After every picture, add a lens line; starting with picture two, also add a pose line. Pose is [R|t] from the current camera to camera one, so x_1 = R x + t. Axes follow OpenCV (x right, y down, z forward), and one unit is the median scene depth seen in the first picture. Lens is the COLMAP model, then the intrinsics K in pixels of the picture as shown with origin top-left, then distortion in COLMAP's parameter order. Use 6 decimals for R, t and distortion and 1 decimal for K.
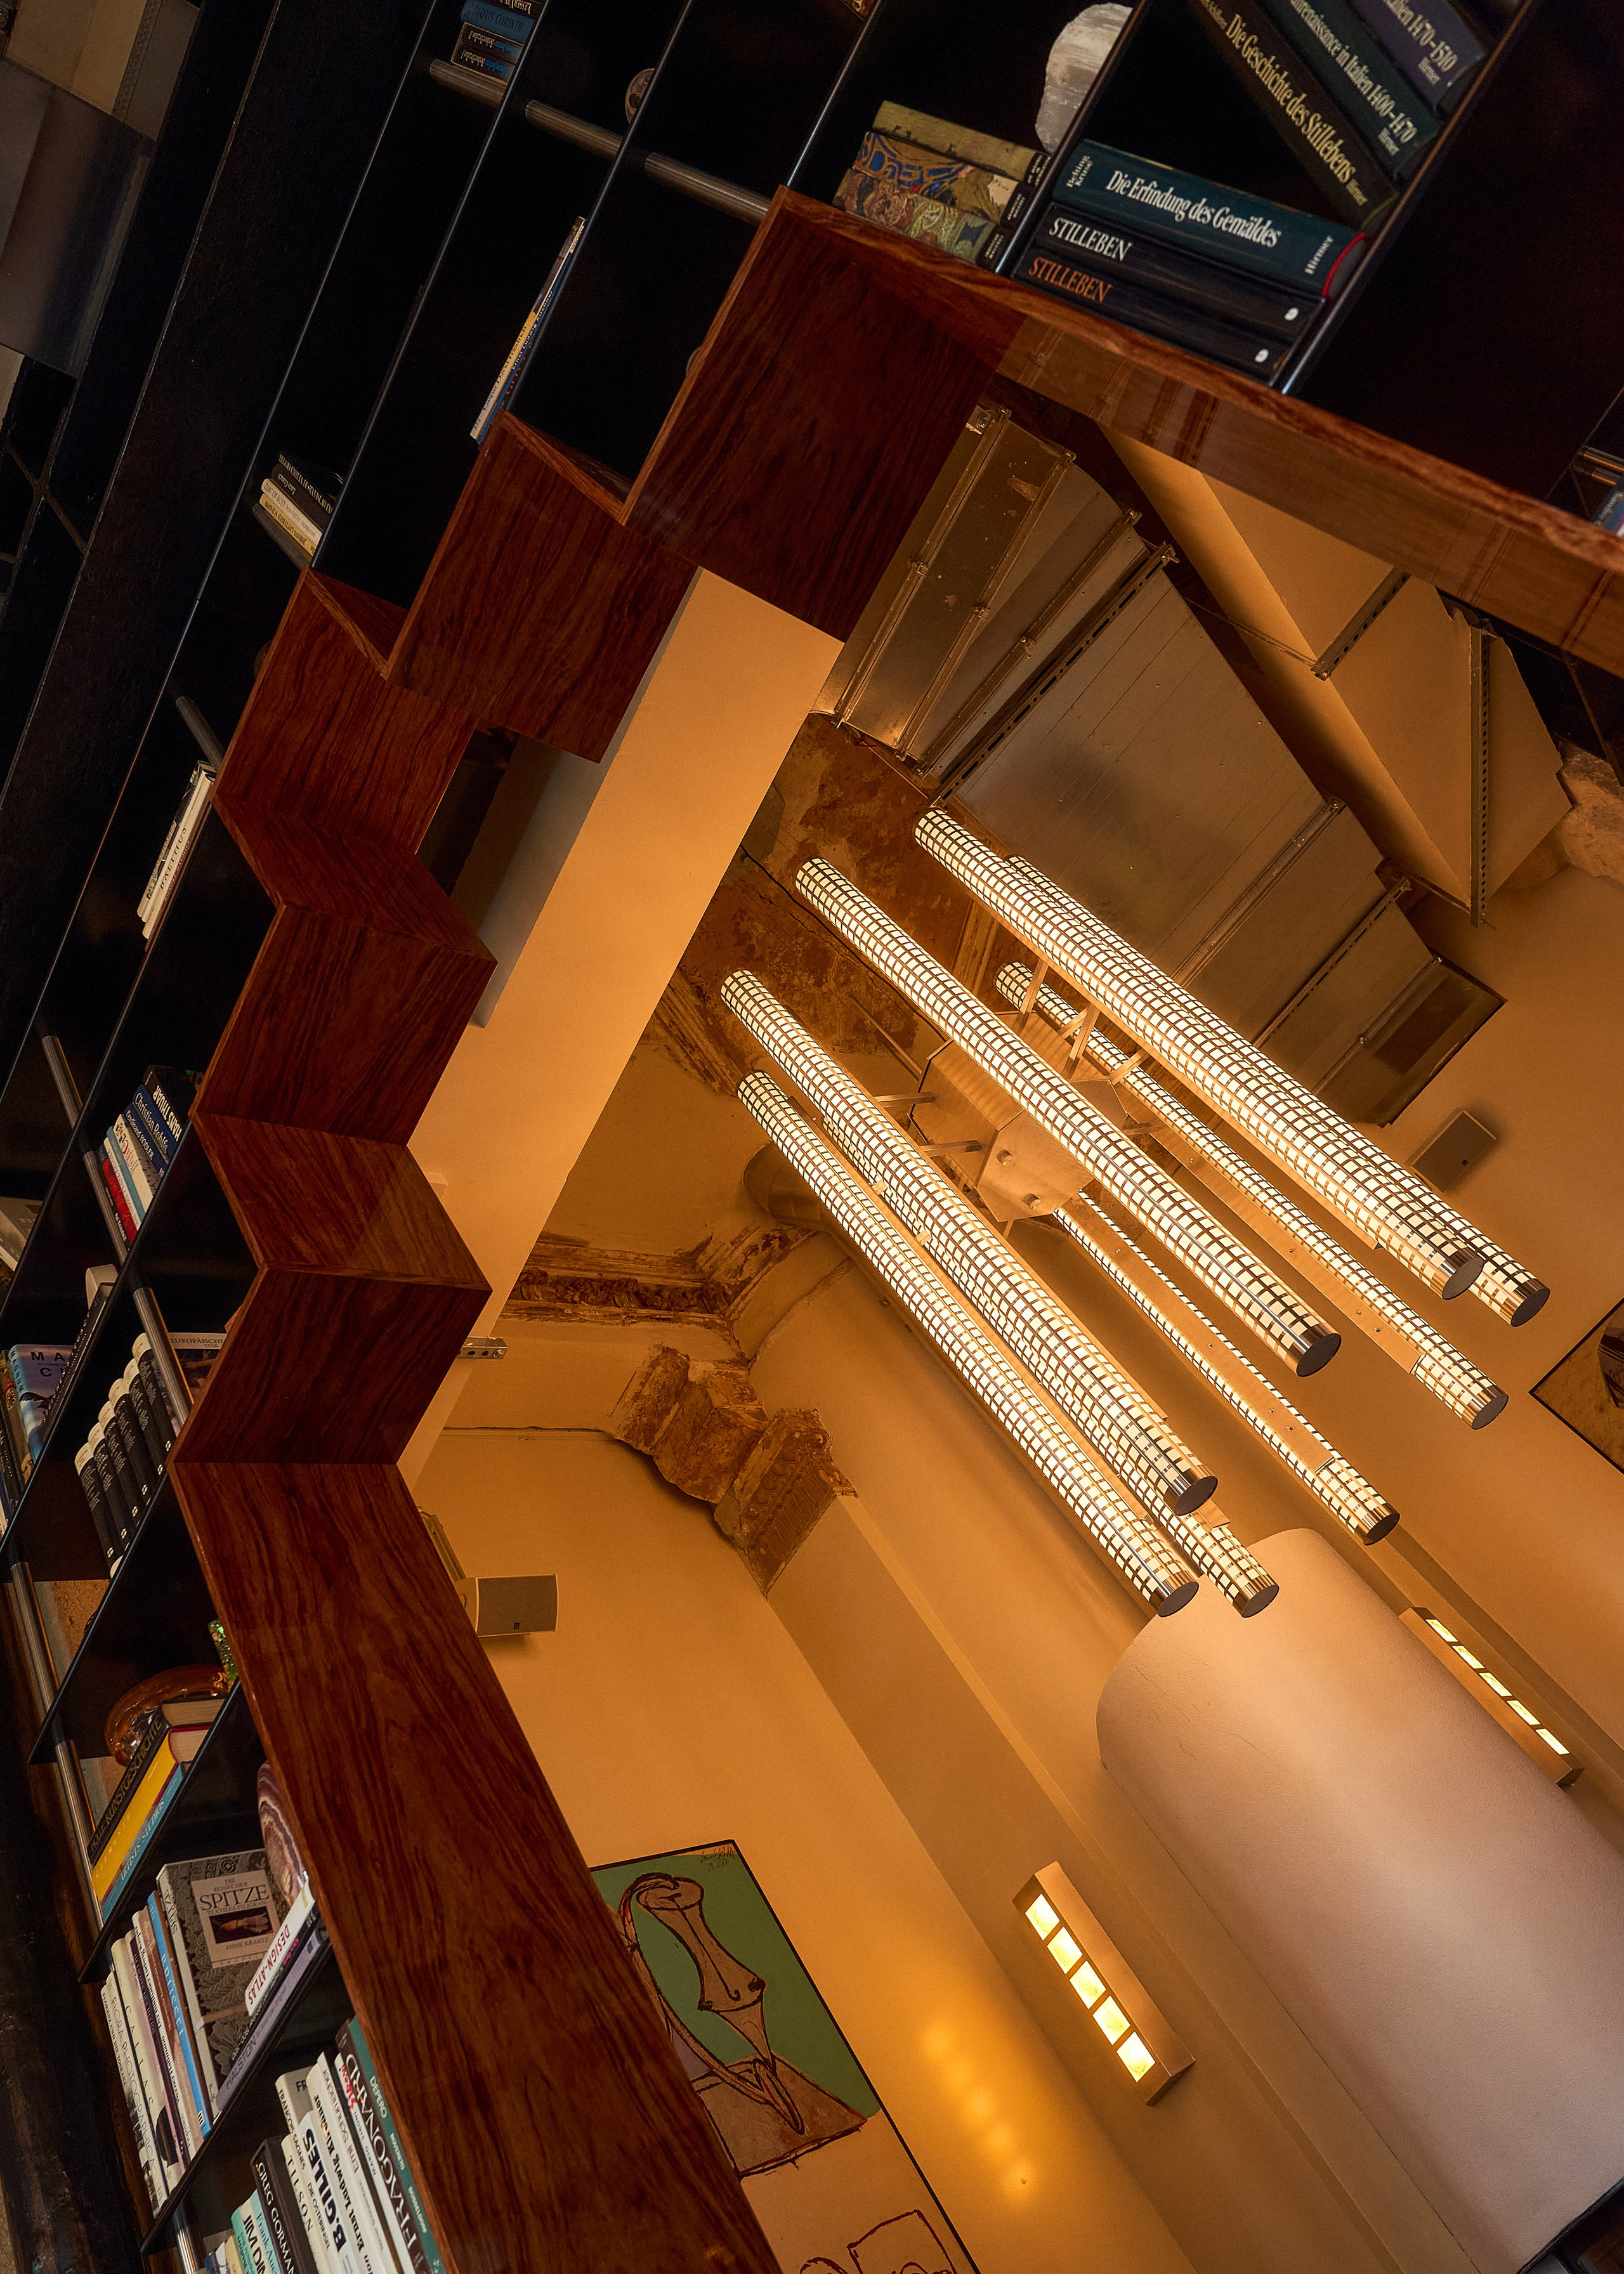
lens RADIAL K [[1620.8, 0, 813.5], [0, 1620.8, 1137.7], [0, 0, 1]] dist [-0.001243, -0.004125]
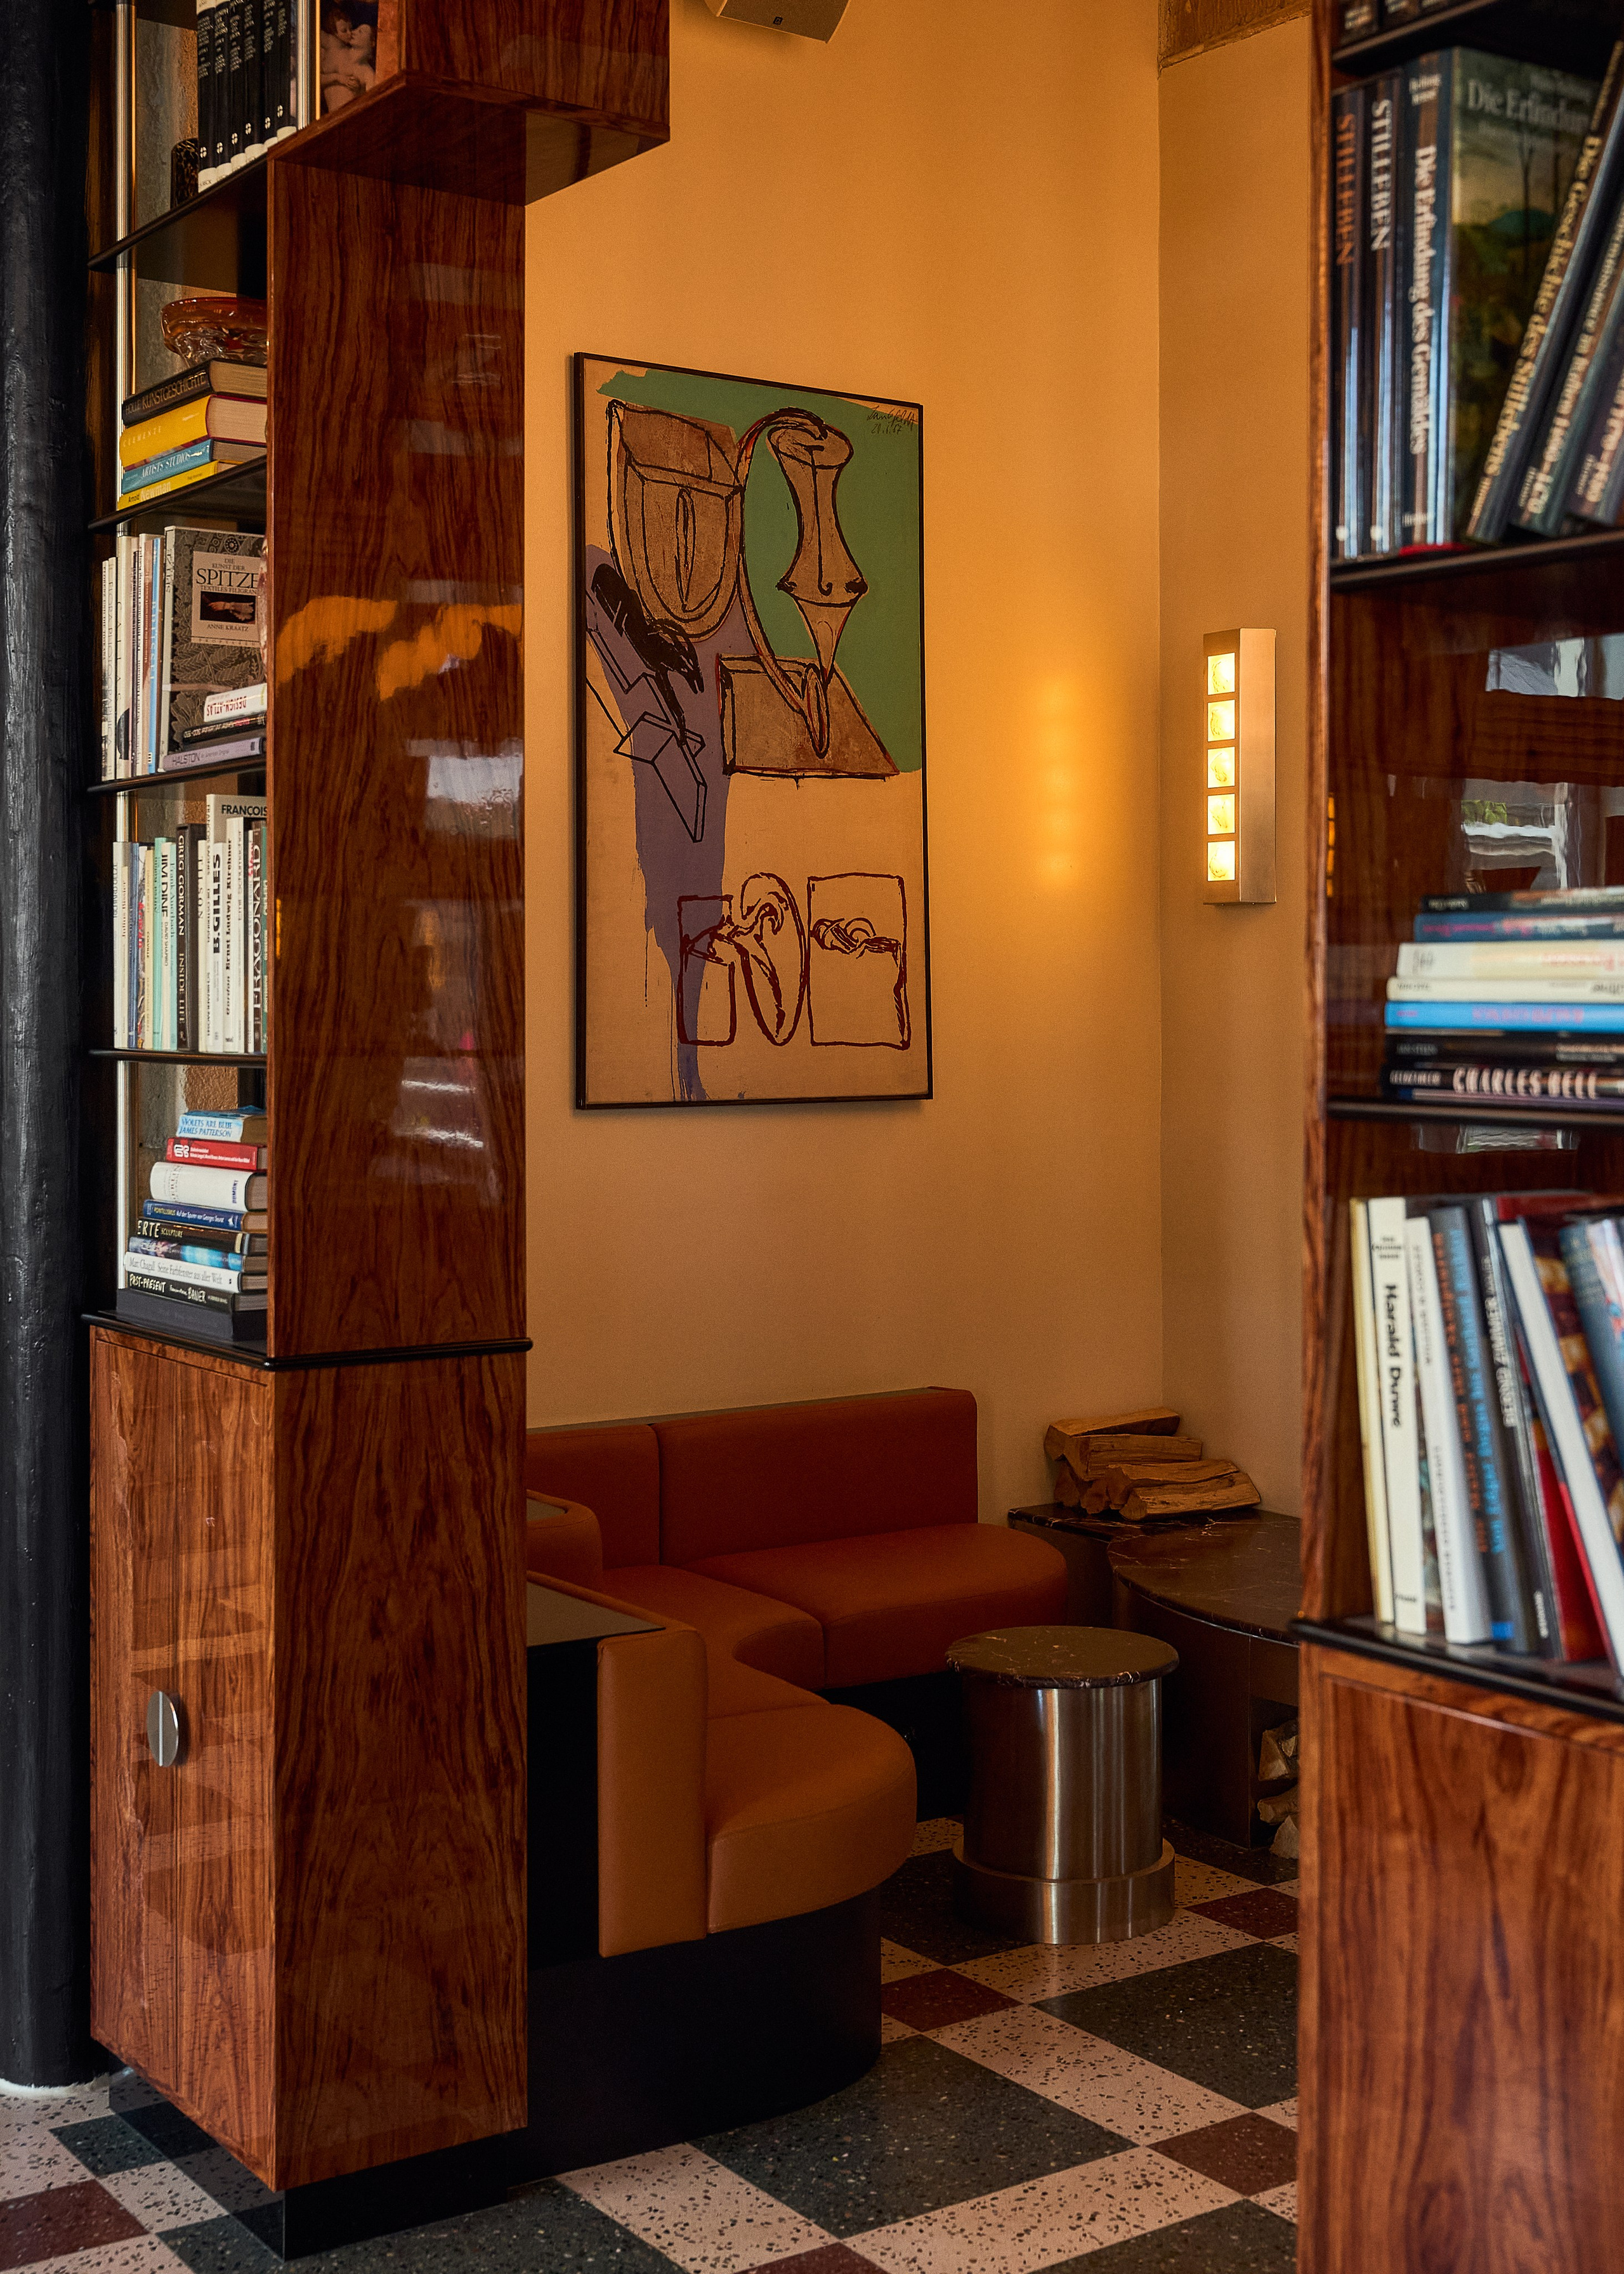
lens RADIAL K [[2792.7, 0, 807.3], [0, 2792.7, 994.8], [0, 0, 1]] dist [-0.014349, 0.000000]
pose [[0.865912, 0.500145, 0.007191, 0.040601], [-0.341259, 0.580197, 0.739536, -0.440626], [0.365703, -0.642827, 0.673078, -0.116199]]
